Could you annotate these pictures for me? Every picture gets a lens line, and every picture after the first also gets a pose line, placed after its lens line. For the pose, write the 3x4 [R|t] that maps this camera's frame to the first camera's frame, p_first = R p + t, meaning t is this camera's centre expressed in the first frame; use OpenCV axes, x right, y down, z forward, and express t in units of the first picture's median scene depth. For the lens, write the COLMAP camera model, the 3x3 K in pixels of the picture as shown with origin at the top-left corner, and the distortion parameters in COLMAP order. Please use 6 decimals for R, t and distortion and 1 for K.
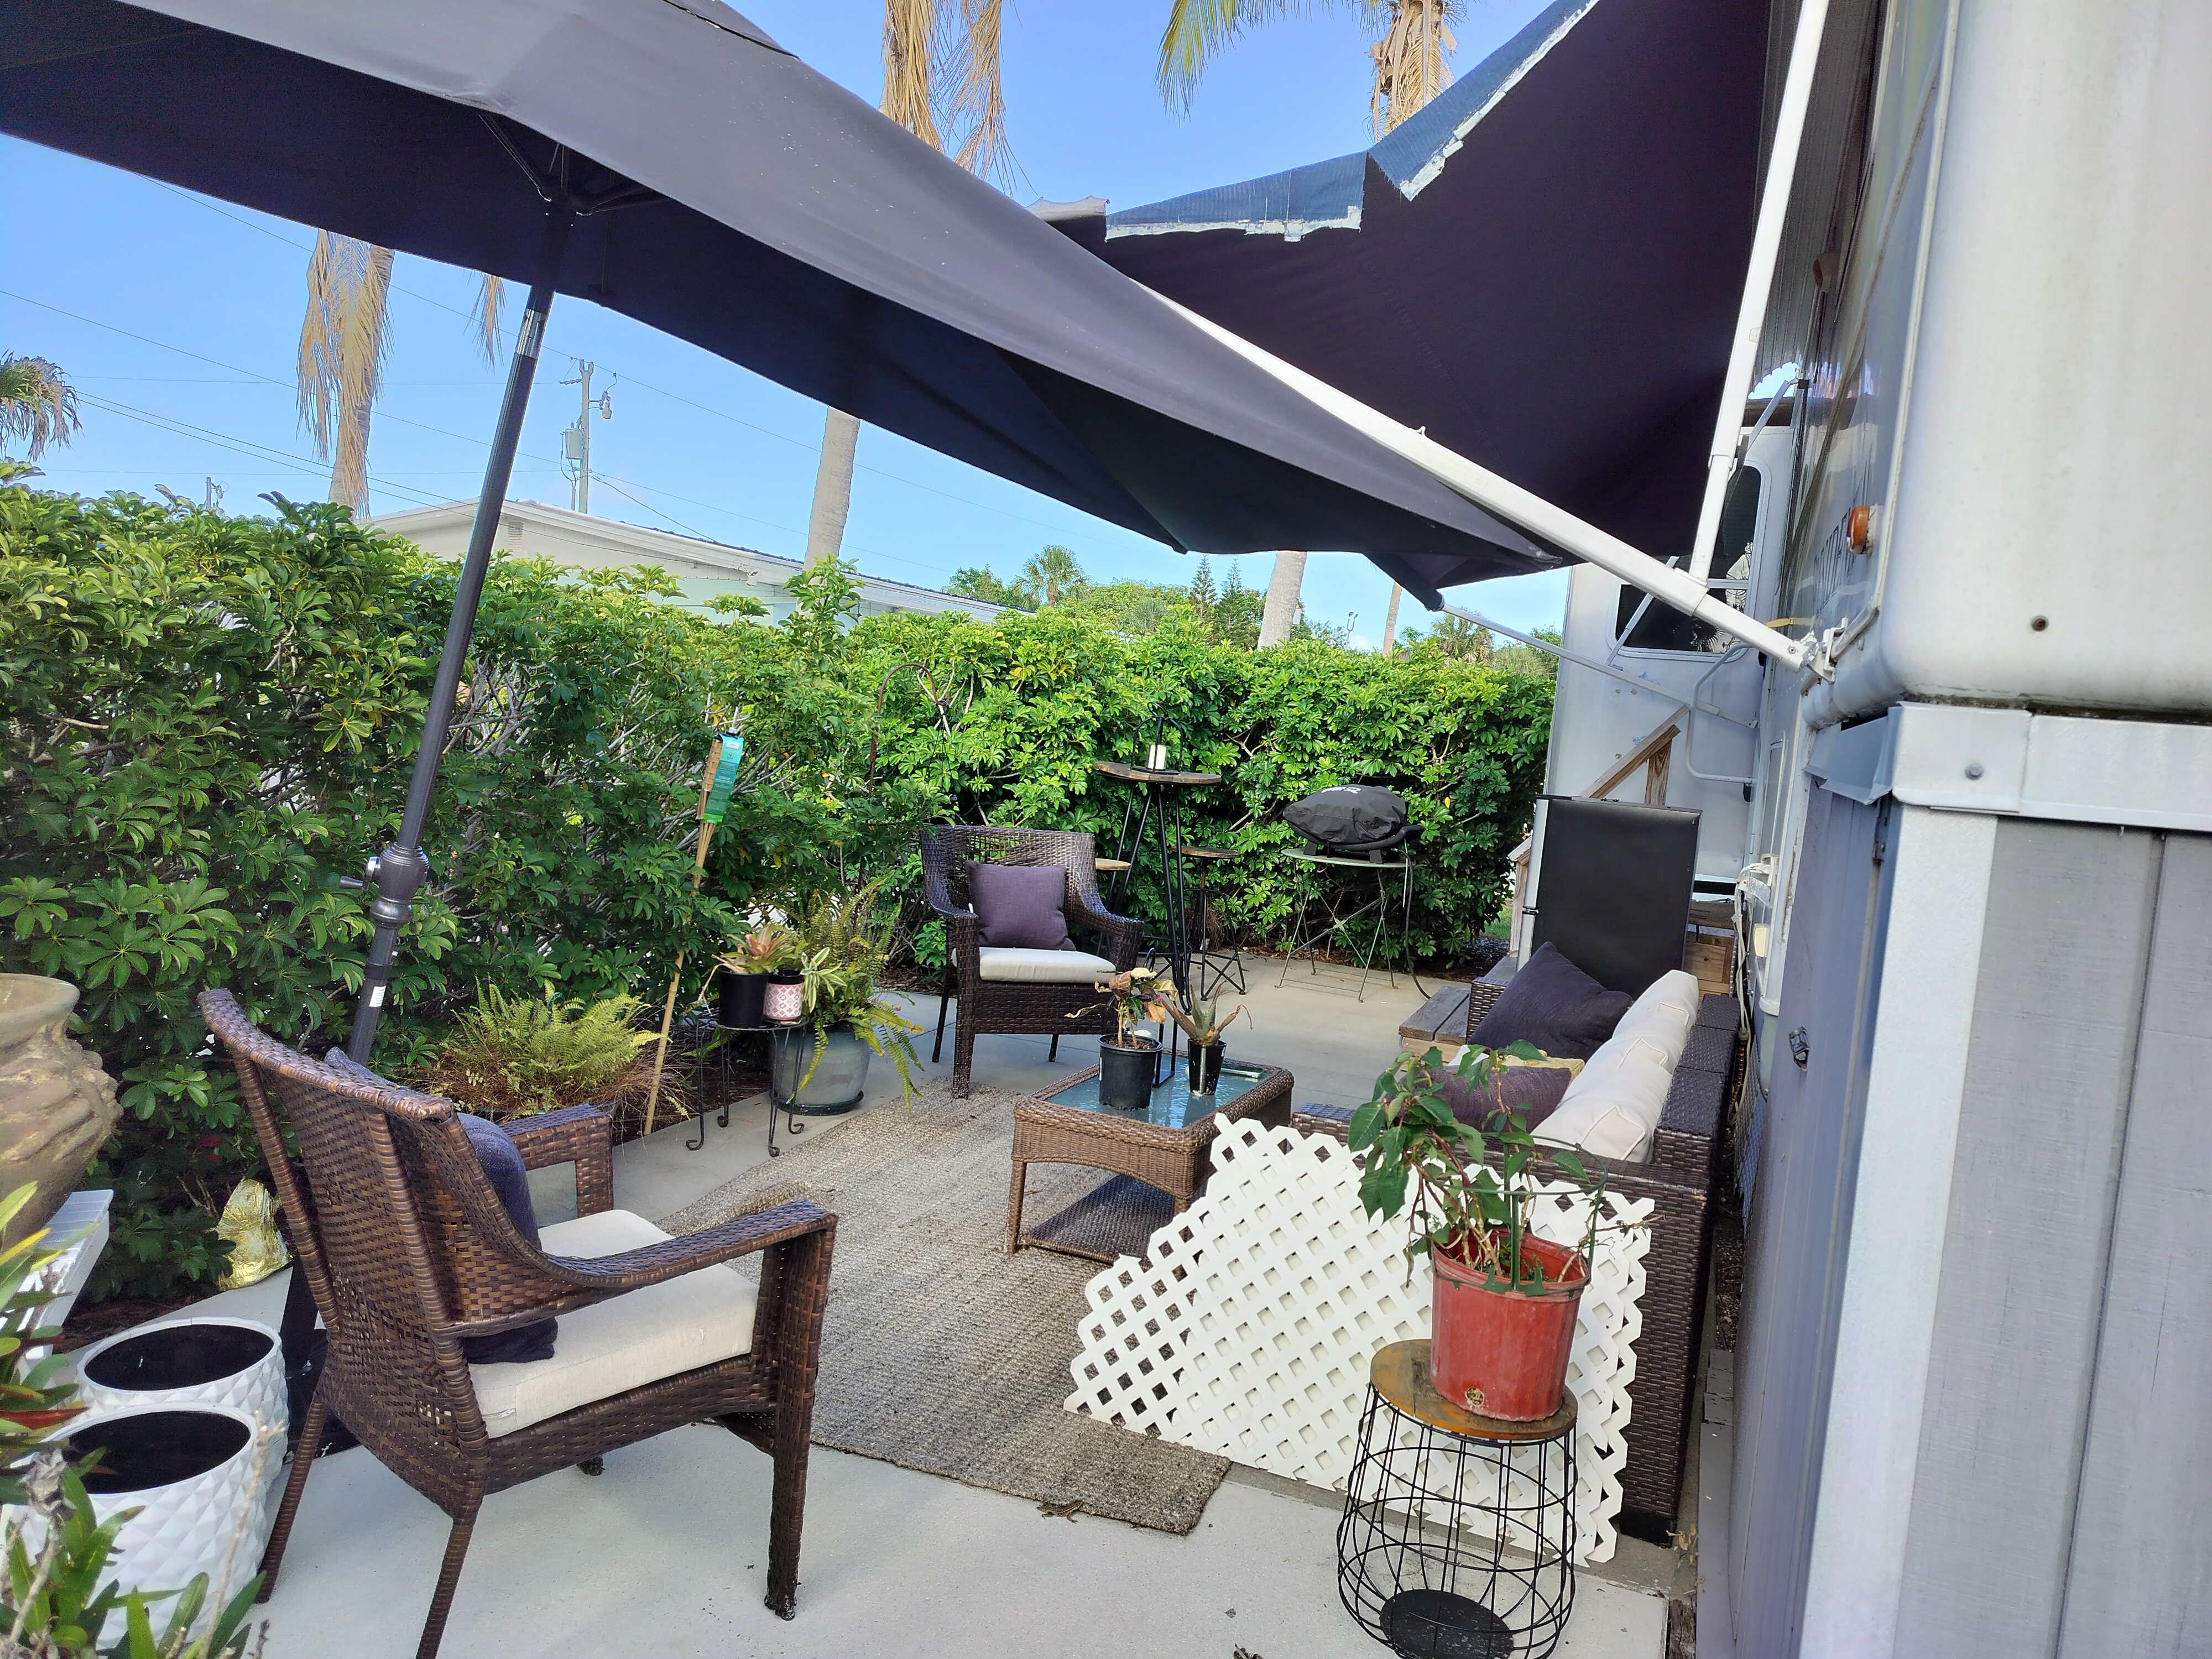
lens RADIAL K [[1549.8, 0, 1086.8], [0, 1549.8, 810.9], [0, 0, 1]] dist [0.050268, -0.054805]
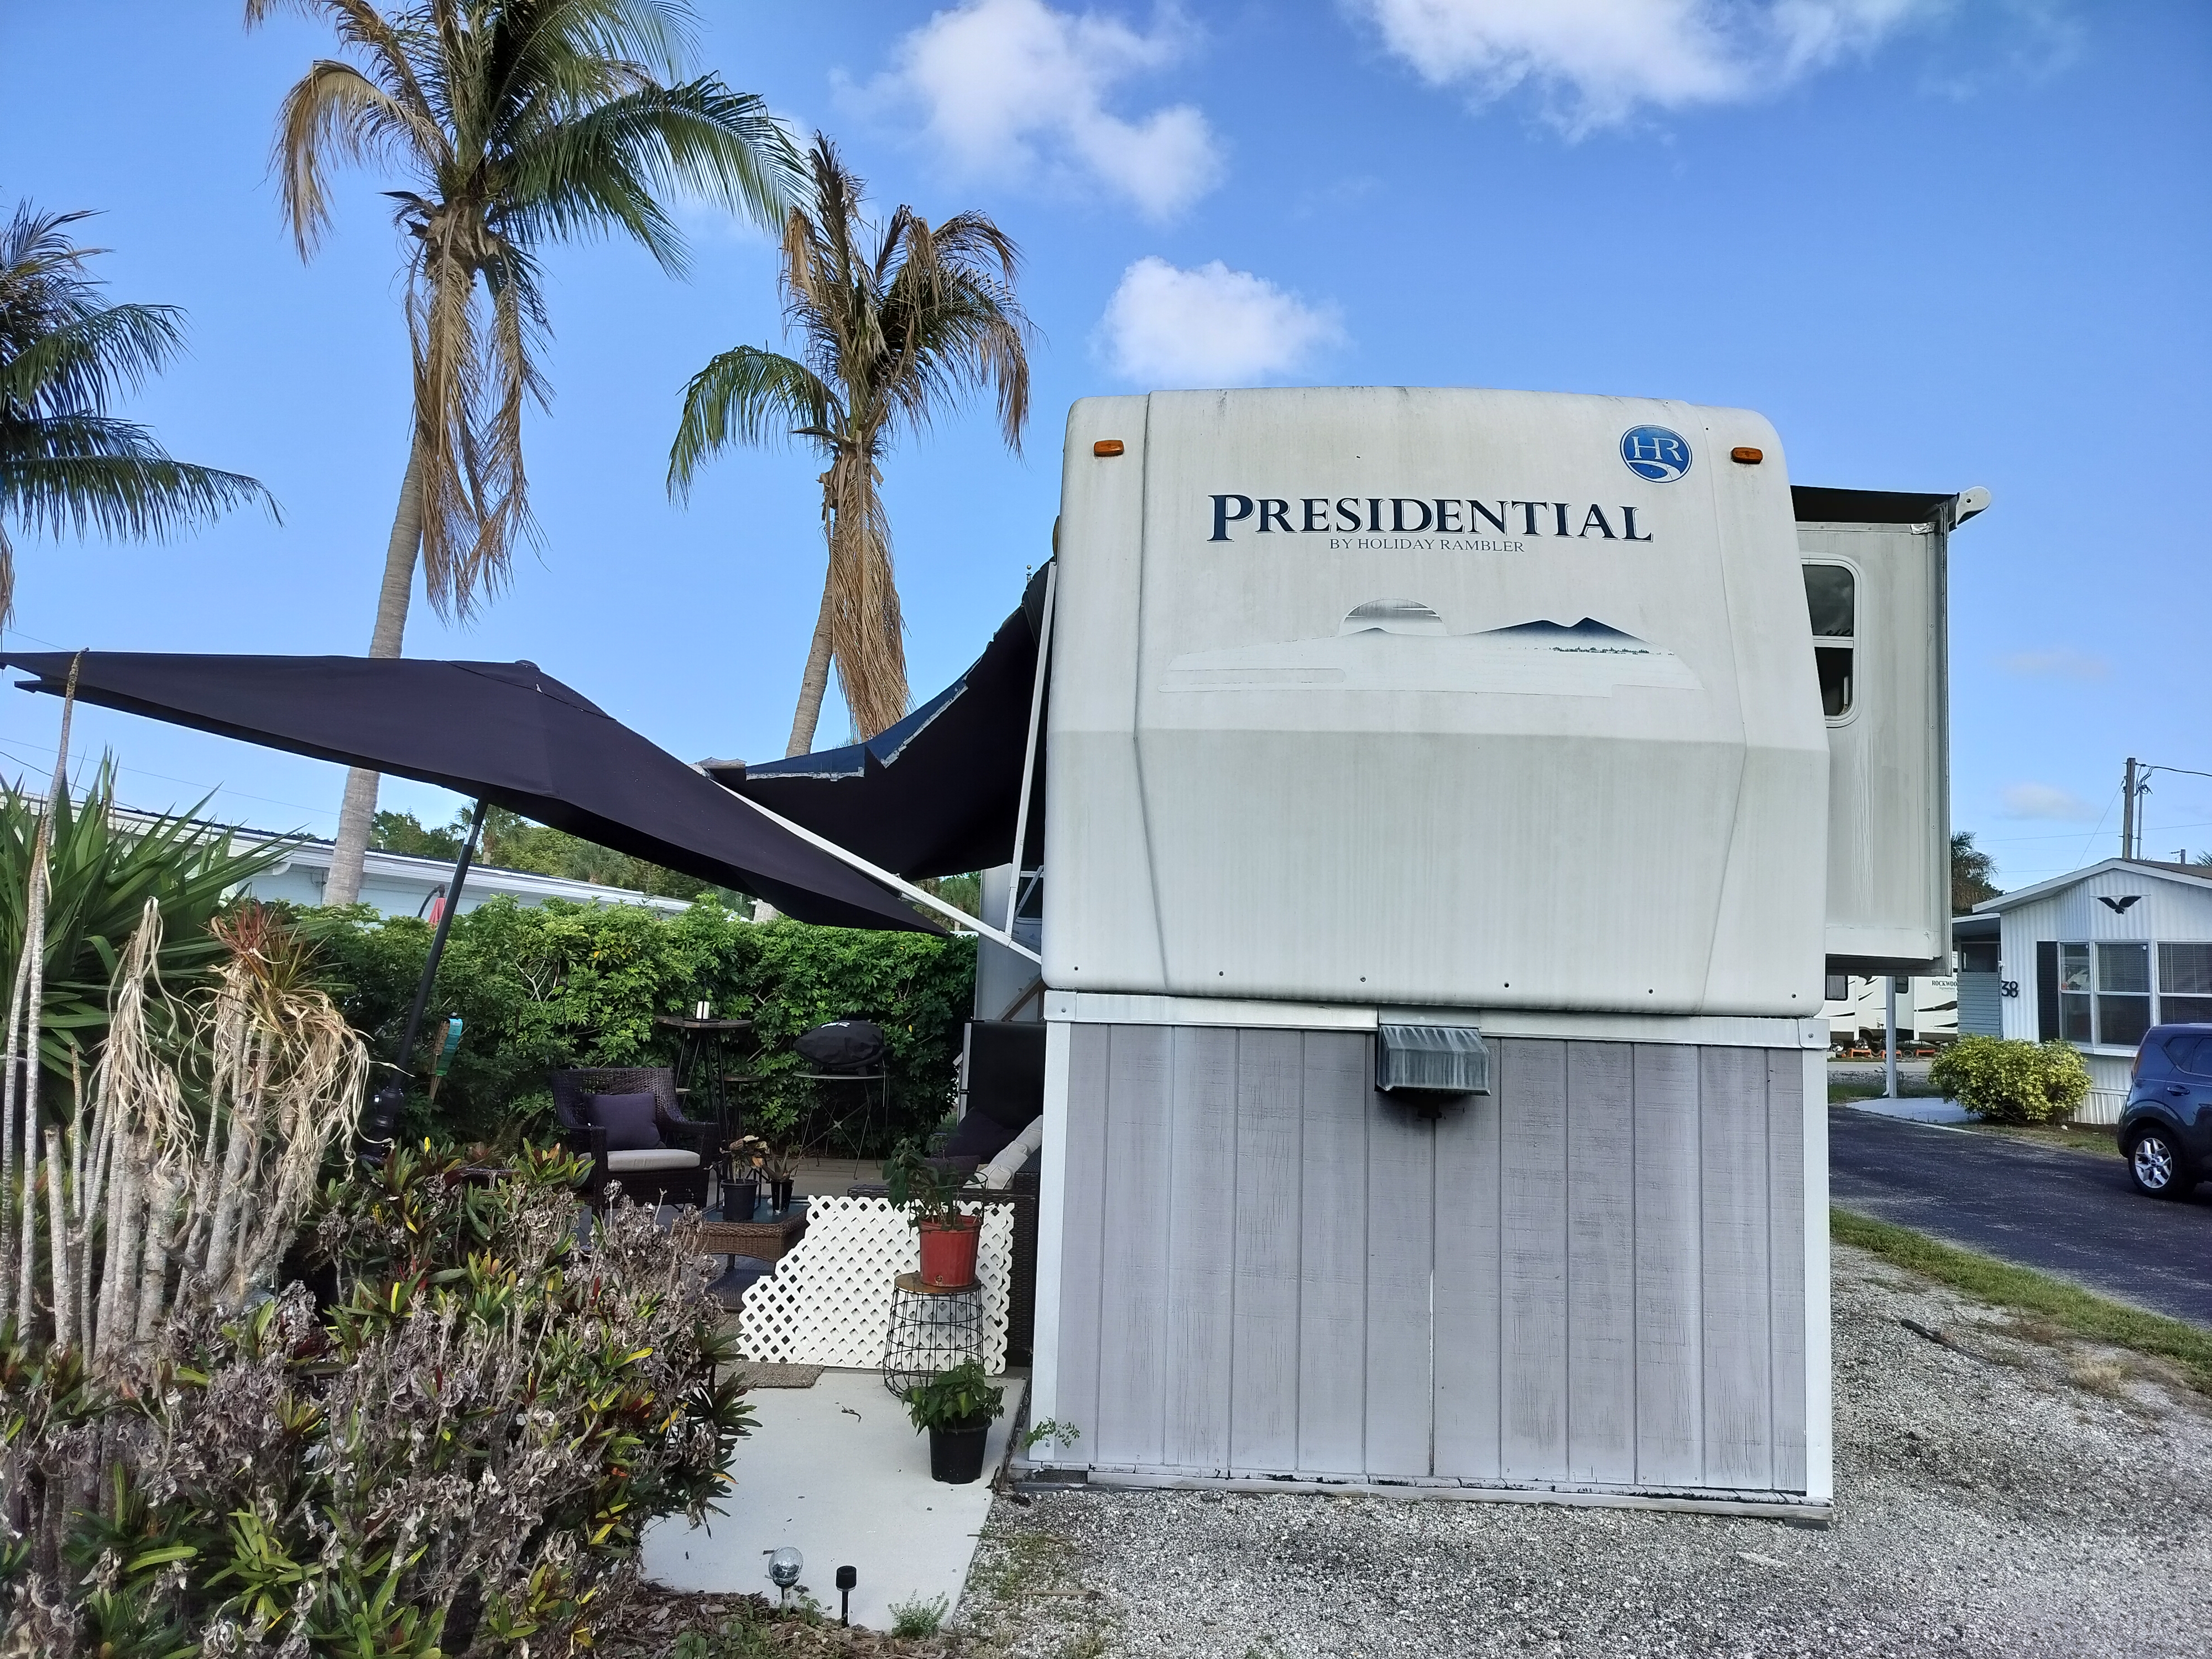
lens RADIAL K [[1549.8, 0, 1130.1], [0, 1549.8, 811.7], [0, 0, 1]] dist [0.050268, -0.054805]
pose [[0.930003, -0.016116, 0.367199, -0.100026], [0.069747, 0.988624, -0.133257, 0.001447], [-0.360874, 0.149540, 0.920548, -0.410652]]
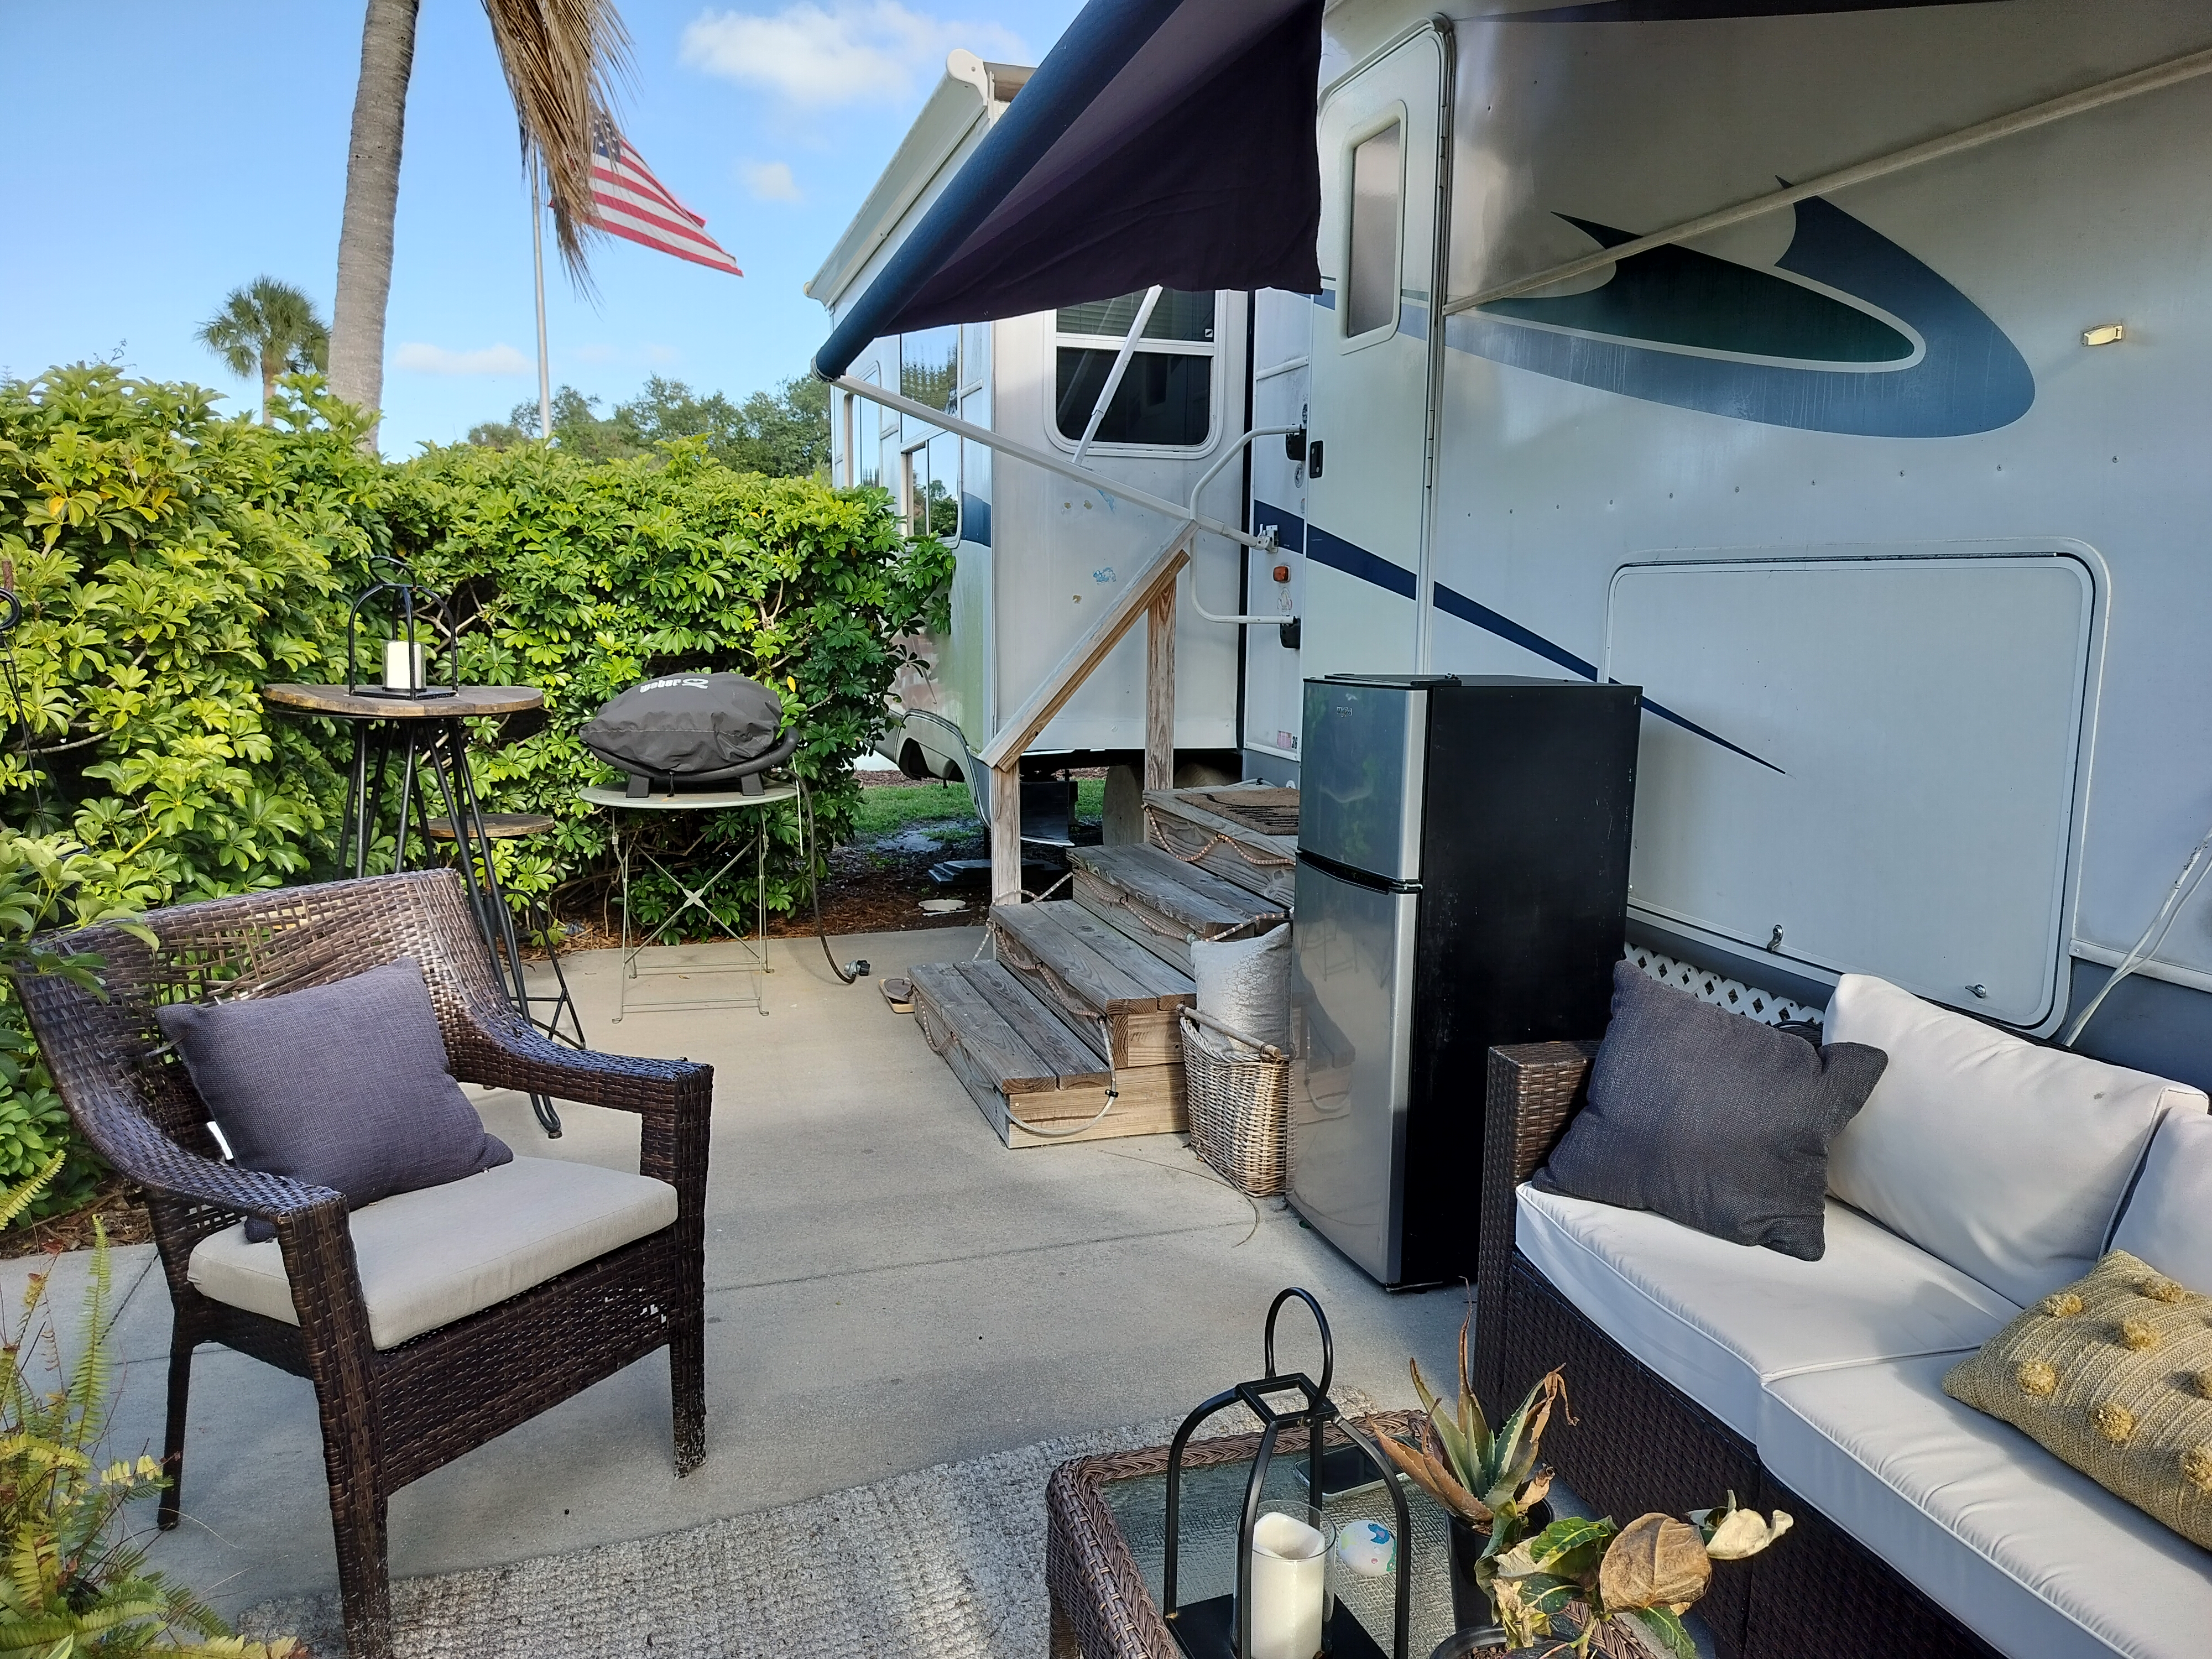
lens RADIAL K [[1549.8, 0, 1126.5], [0, 1549.8, 820.8], [0, 0, 1]] dist [0.050268, -0.054805]
pose [[0.757348, -0.166343, 0.631469, -0.101001], [0.091241, 0.984481, 0.149905, -0.037434], [-0.646605, -0.055915, 0.760773, 0.421643]]
